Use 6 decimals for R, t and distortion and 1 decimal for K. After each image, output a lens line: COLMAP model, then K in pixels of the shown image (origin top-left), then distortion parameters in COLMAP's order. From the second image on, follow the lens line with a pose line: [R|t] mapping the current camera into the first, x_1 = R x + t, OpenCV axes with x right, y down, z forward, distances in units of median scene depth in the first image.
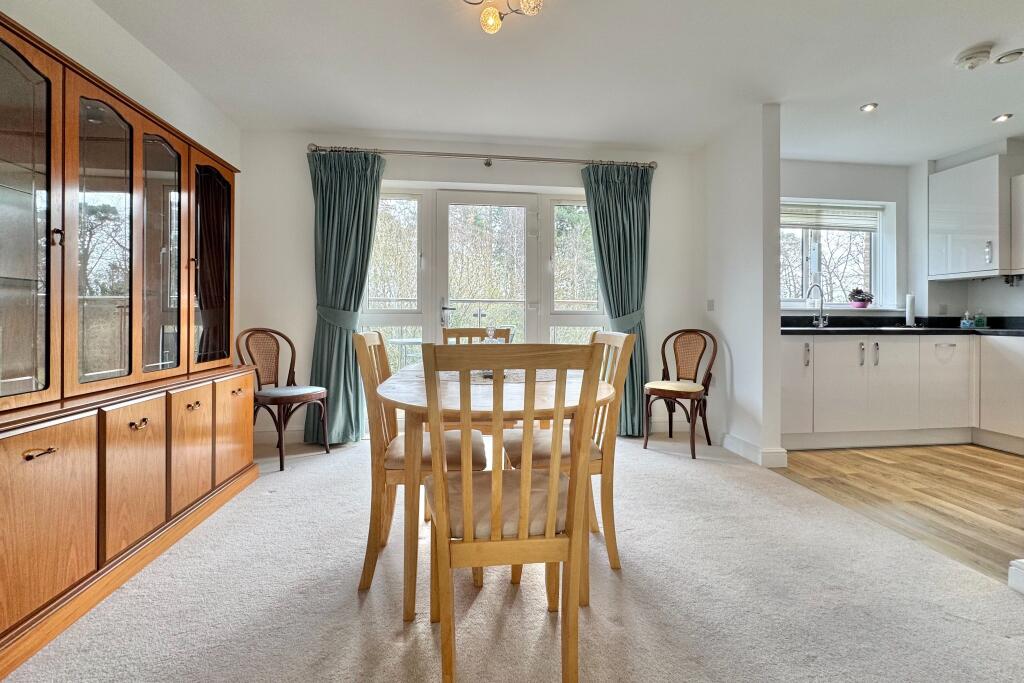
lens RADIAL K [[415.4, 0, 505.4], [0, 415.4, 318.1], [0, 0, 1]] dist [-0.001982, -0.000008]
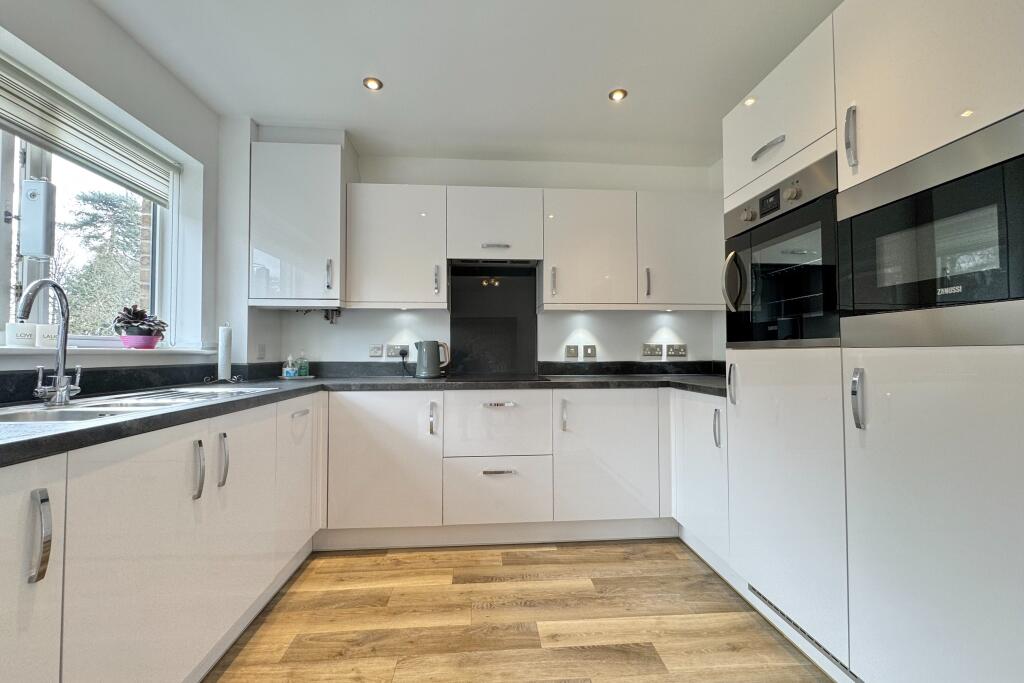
lens RADIAL K [[415.4, 0, 511.8], [0, 415.4, 342.6], [0, 0, 1]] dist [-0.001982, -0.000008]
pose [[0.016530, 0.023154, 0.999595, 0.395509], [0.001826, 0.999729, -0.023187, -0.019556], [-0.999862, 0.002209, 0.016483, 0.587369]]
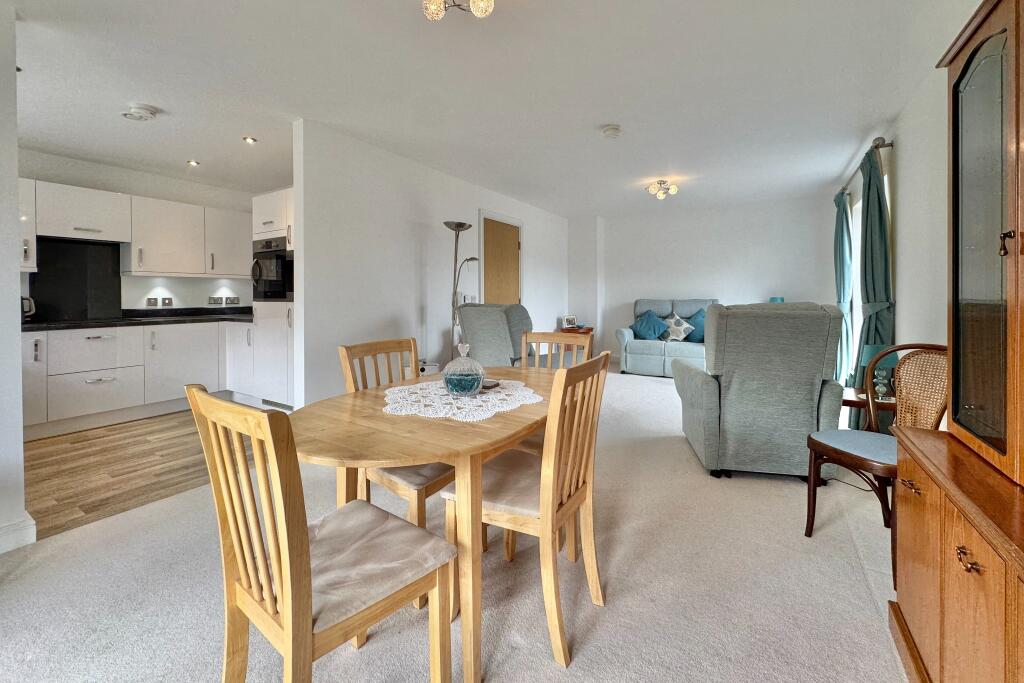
lens RADIAL K [[415.4, 0, 524.2], [0, 415.4, 299.5], [0, 0, 1]] dist [-0.001982, -0.000008]
pose [[-0.809221, -0.007732, 0.587454, -0.329583], [-0.000876, 0.999928, 0.011954, -0.041698], [-0.587504, 0.009158, -0.809169, 0.808039]]
